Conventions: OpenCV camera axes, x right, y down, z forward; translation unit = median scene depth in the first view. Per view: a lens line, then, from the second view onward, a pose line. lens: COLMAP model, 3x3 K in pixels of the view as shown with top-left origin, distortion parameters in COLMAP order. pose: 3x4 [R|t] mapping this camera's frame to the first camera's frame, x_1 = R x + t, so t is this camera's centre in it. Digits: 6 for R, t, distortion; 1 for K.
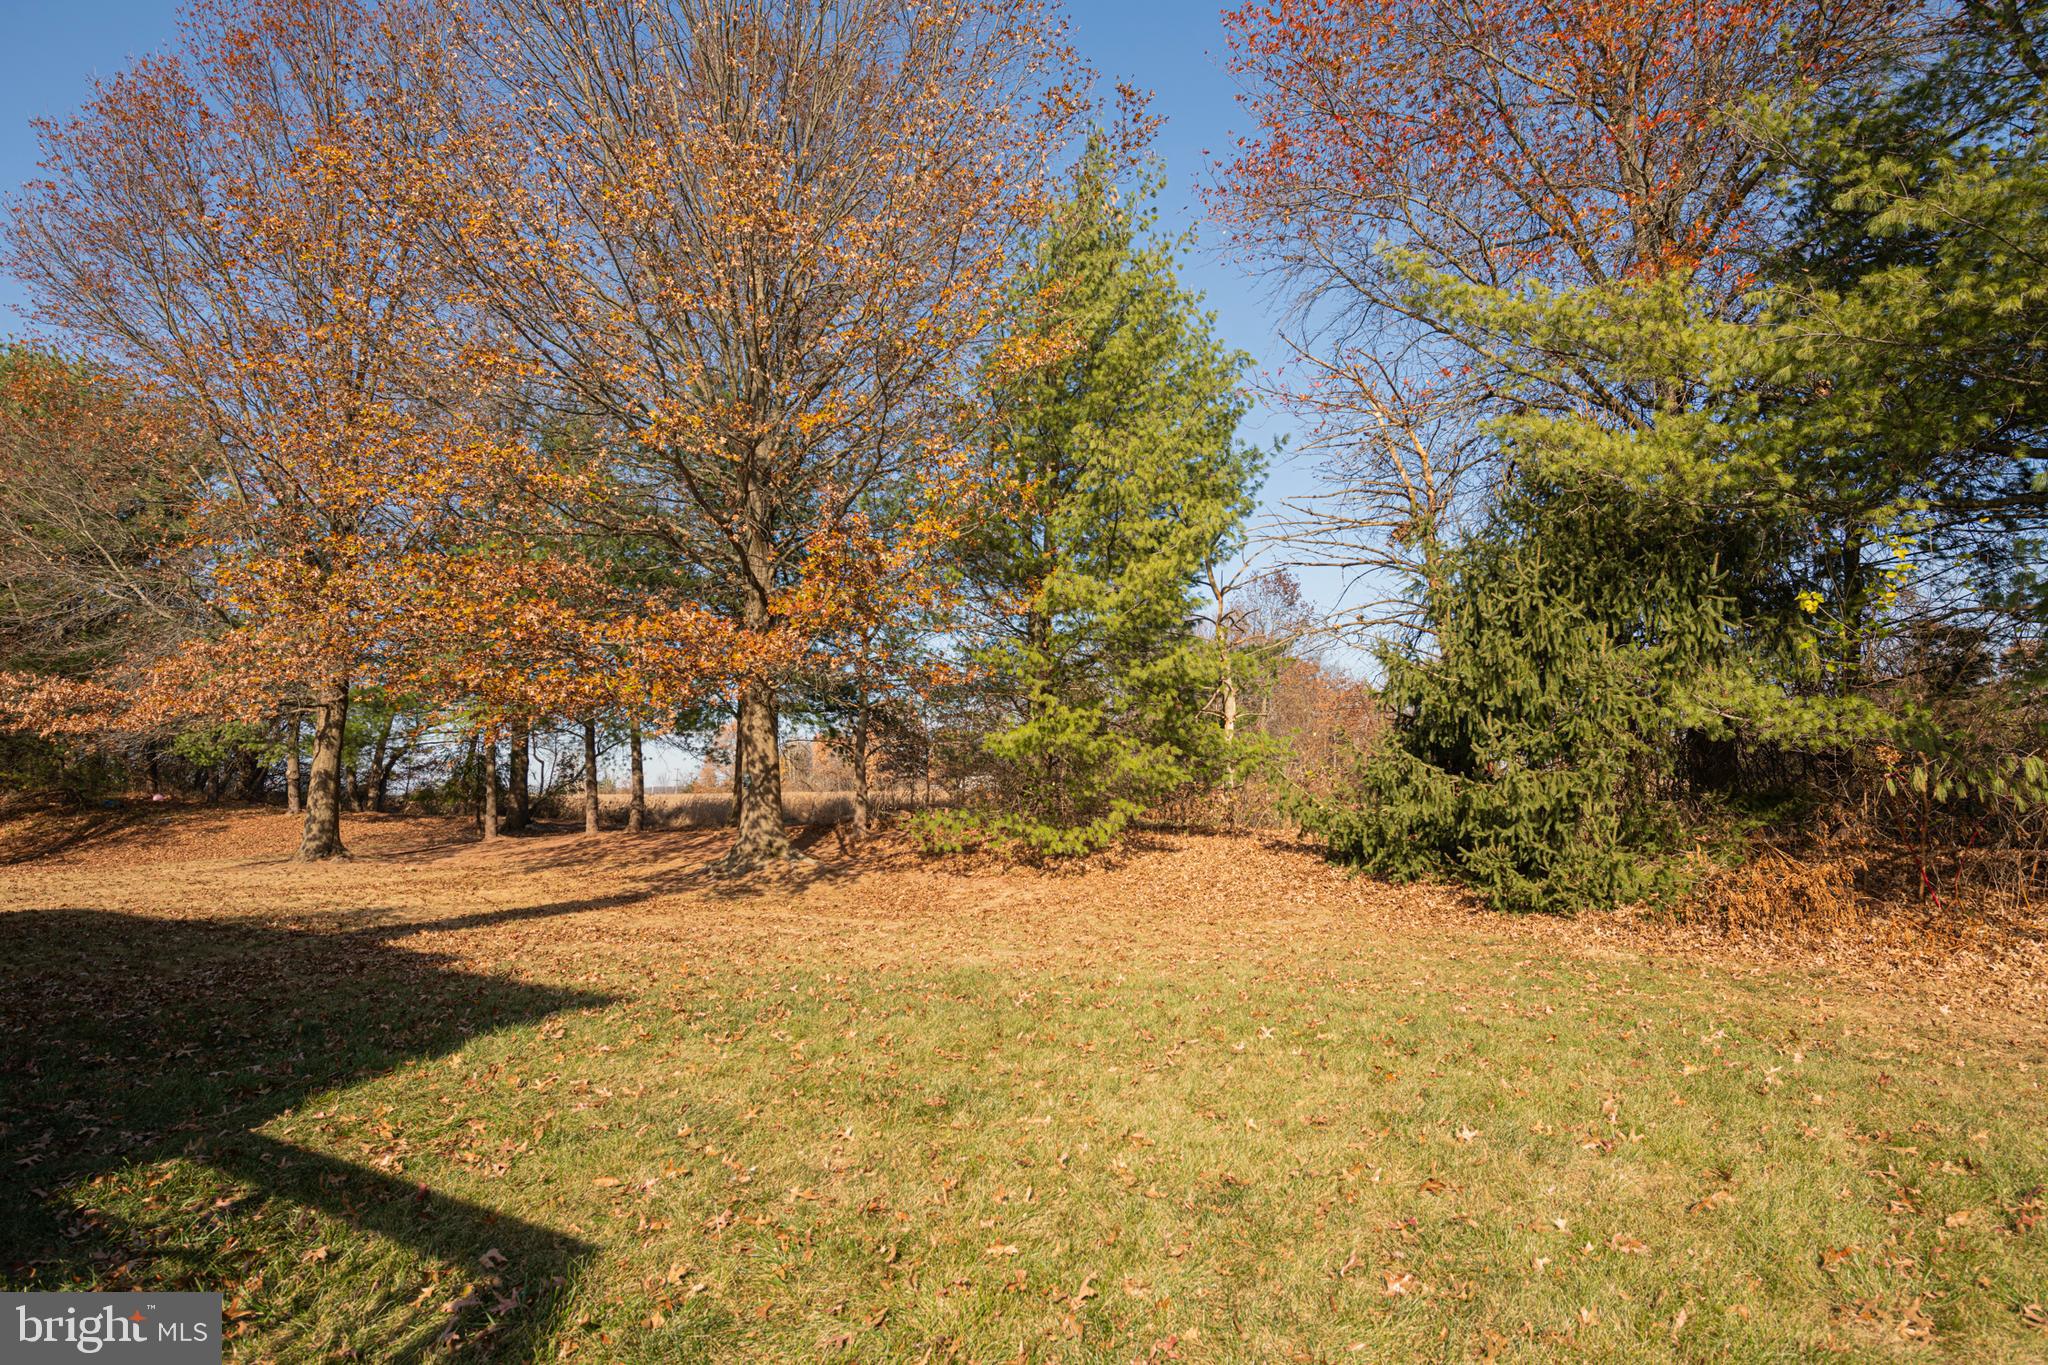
lens RADIAL K [[1229.3, 0, 1024.0], [0, 1229.3, 682.5], [0, 0, 1]] dist [0.082586, 0.000055]
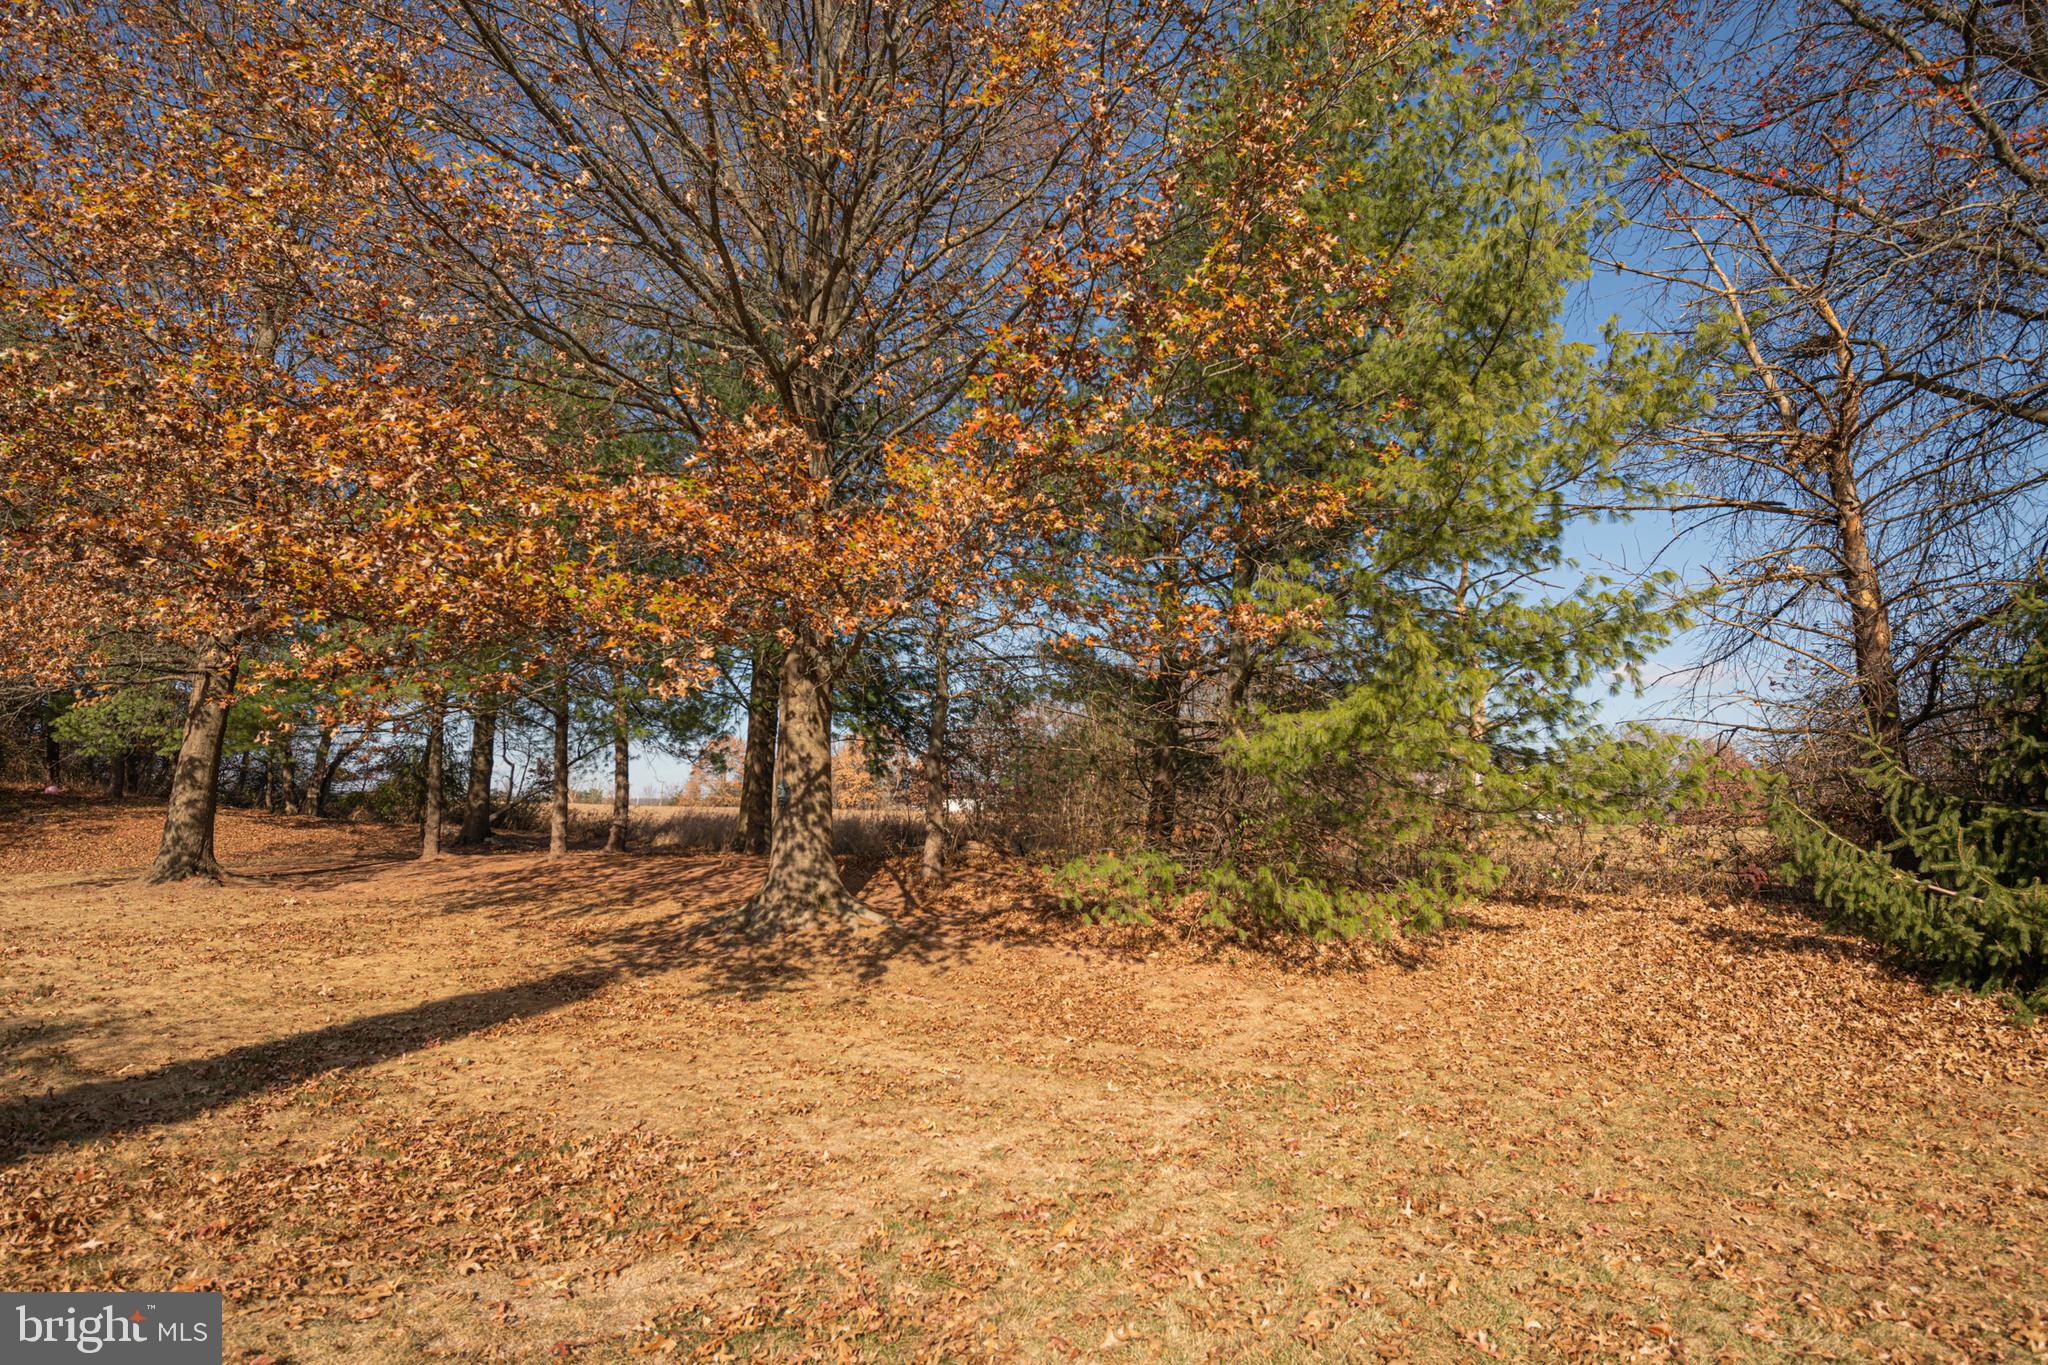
lens RADIAL K [[985.6, 0, 1025.2], [0, 985.6, 680.5], [0, 0, 1]] dist [0.012215, -0.000437]
pose [[0.996608, 0.041705, 0.070949, -0.104169], [-0.038374, 0.998125, -0.047686, 0.031423], [-0.072804, 0.044802, 0.996339, 0.363104]]
